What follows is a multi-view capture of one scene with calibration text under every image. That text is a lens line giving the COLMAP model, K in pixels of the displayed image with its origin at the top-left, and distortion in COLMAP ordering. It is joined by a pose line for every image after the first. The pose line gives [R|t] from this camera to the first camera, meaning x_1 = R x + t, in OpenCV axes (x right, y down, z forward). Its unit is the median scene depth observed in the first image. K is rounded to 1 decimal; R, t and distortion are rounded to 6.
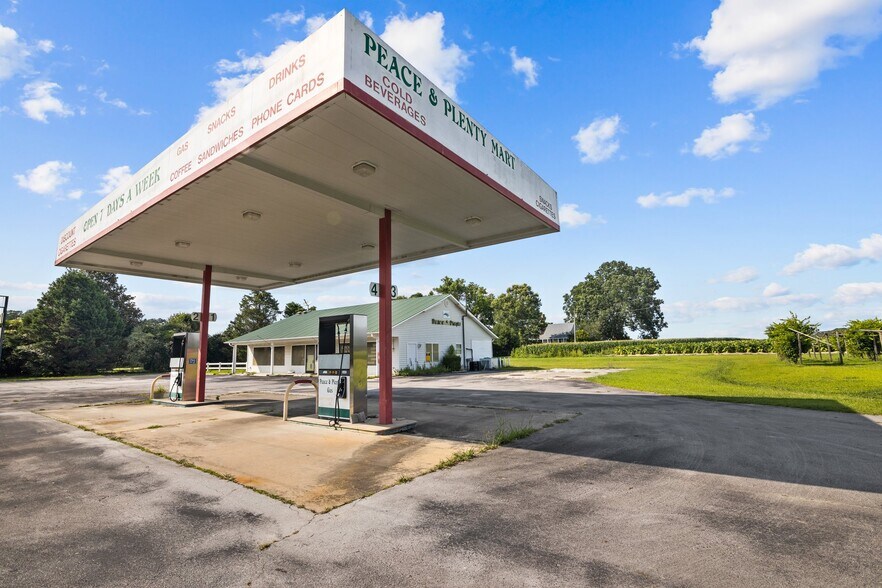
lens RADIAL K [[400.6, 0, 437.1], [0, 400.6, 295.5], [0, 0, 1]] dist [-0.017743, 0.000404]
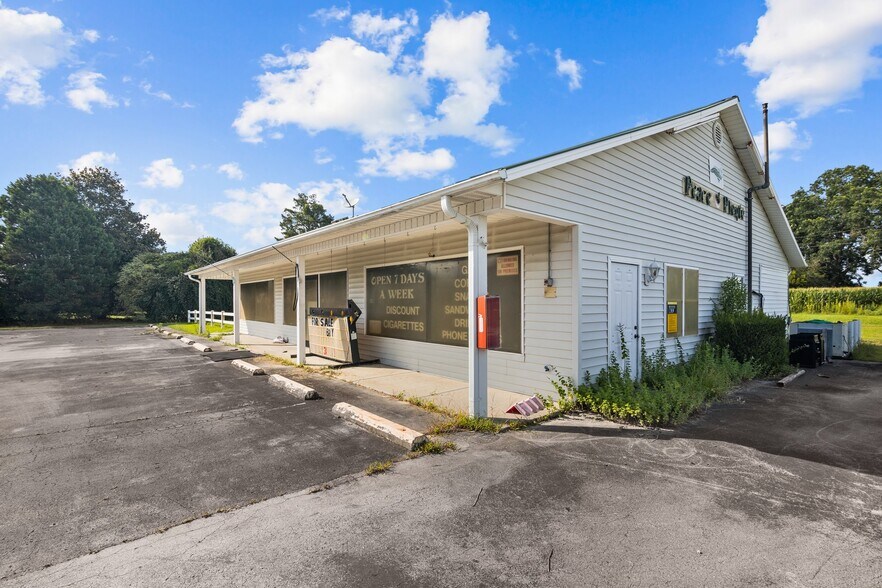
lens RADIAL K [[416.0, 0, 442.4], [0, 416.0, 303.2], [0, 0, 1]] dist [-0.014539, -0.000034]
pose [[0.967863, 0.022751, -0.250446, -0.056485], [0.015440, 0.988644, 0.149480, 0.057160], [0.251003, -0.148543, 0.956521, 0.399785]]
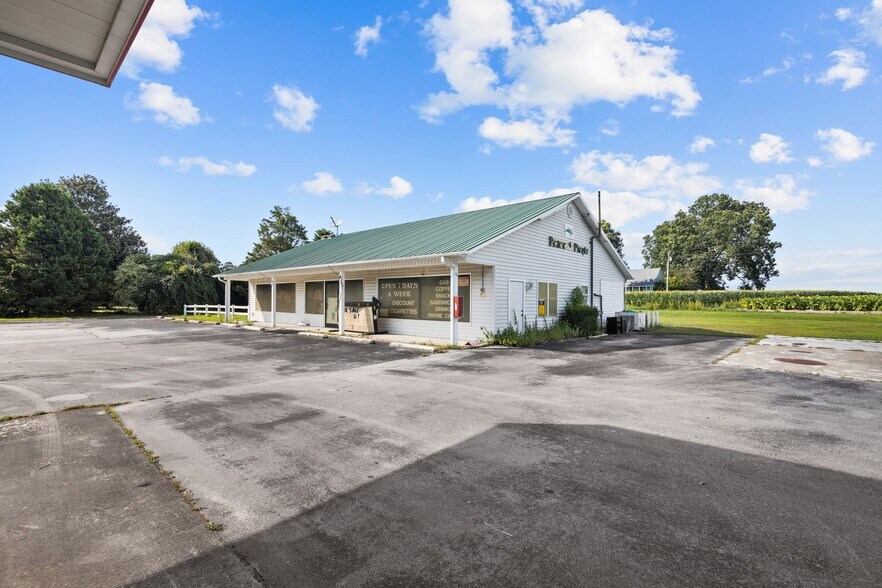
lens RADIAL K [[401.9, 0, 438.2], [0, 401.9, 296.3], [0, 0, 1]] dist [-0.015580, -0.000188]
pose [[0.993473, 0.028032, -0.110573, -0.056572], [-0.012624, 0.990398, 0.137666, 0.038190], [0.113371, -0.135371, 0.984287, 0.262723]]
